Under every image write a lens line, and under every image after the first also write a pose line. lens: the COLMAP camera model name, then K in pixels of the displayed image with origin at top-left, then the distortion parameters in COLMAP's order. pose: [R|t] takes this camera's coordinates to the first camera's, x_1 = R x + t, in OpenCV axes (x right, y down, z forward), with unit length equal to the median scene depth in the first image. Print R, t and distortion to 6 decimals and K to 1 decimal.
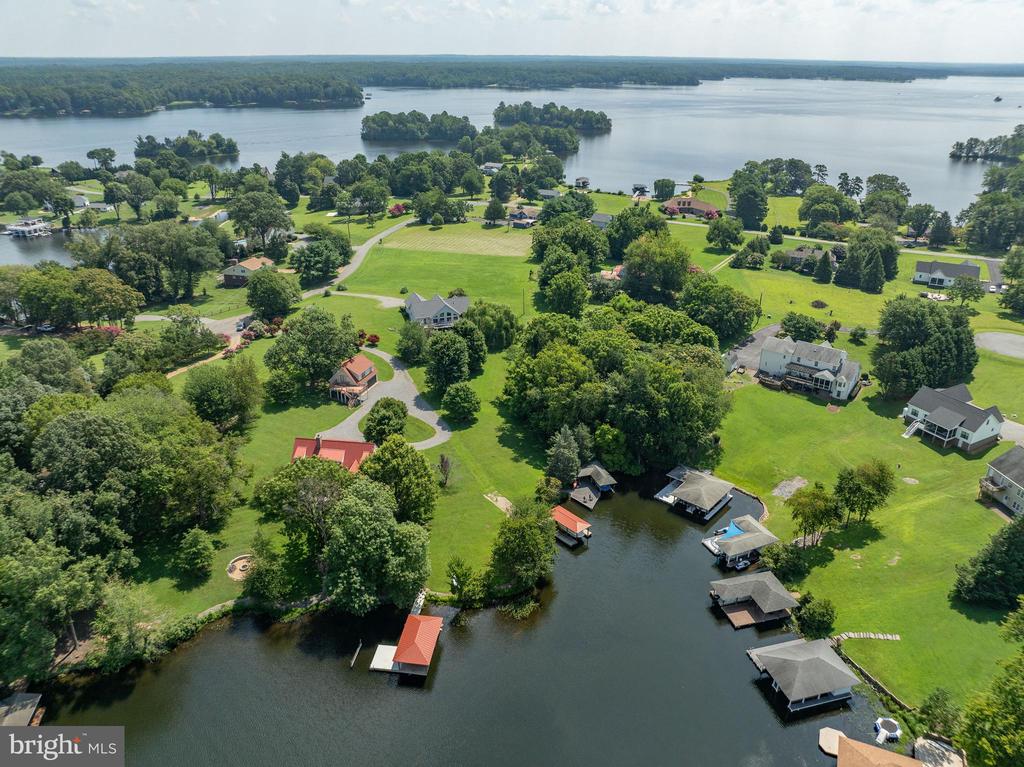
lens RADIAL K [[722.3, 0, 513.8], [0, 722.3, 378.2], [0, 0, 1]] dist [-0.039618, 0.005089]
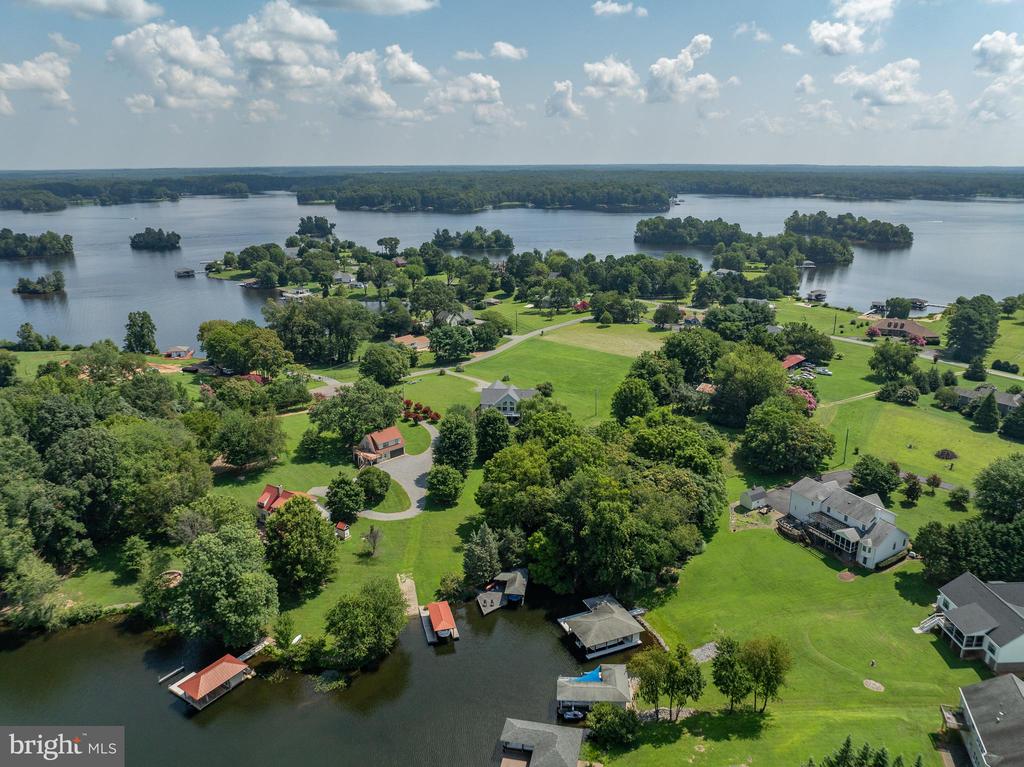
lens RADIAL K [[722.3, 0, 513.8], [0, 722.3, 378.2], [0, 0, 1]] dist [-0.039618, 0.005089]
pose [[0.897951, 0.118518, -0.423837, 0.208699], [-0.174649, 0.979940, -0.095994, -0.016479], [0.403957, 0.160221, 0.900637, 0.044083]]
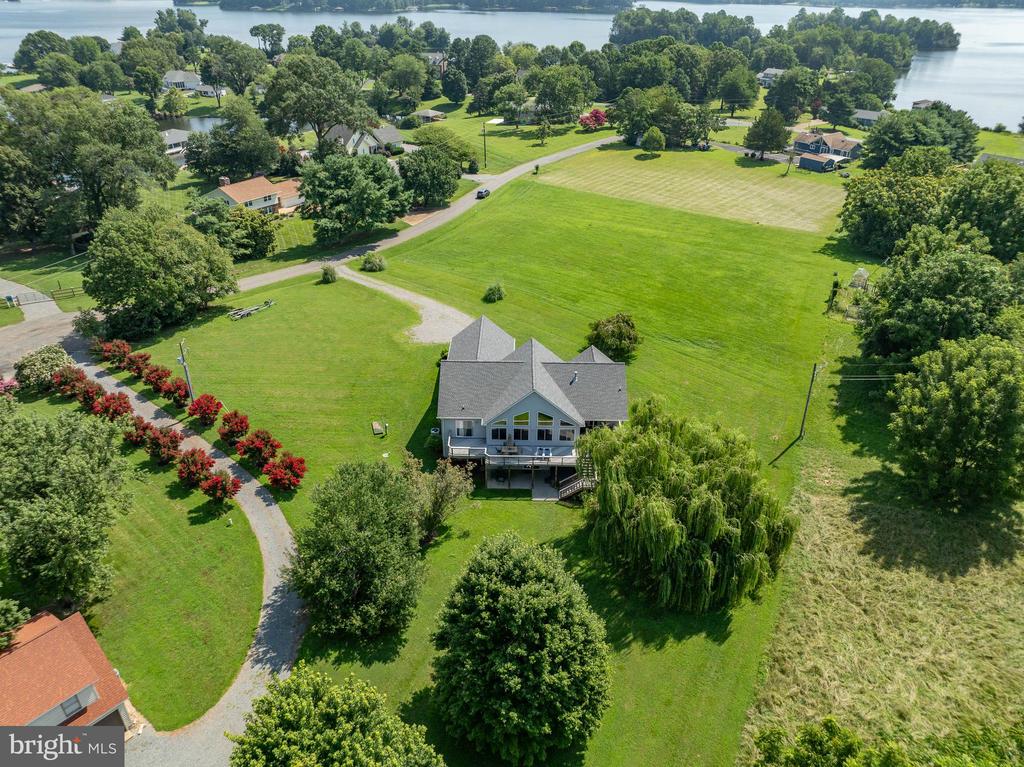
lens RADIAL K [[722.3, 0, 513.8], [0, 722.3, 378.2], [0, 0, 1]] dist [-0.039618, 0.005089]
pose [[0.935186, 0.177618, -0.306397, -0.007370], [-0.151215, 0.982577, 0.108059, -0.083913], [0.320252, -0.054723, 0.945751, 0.432015]]
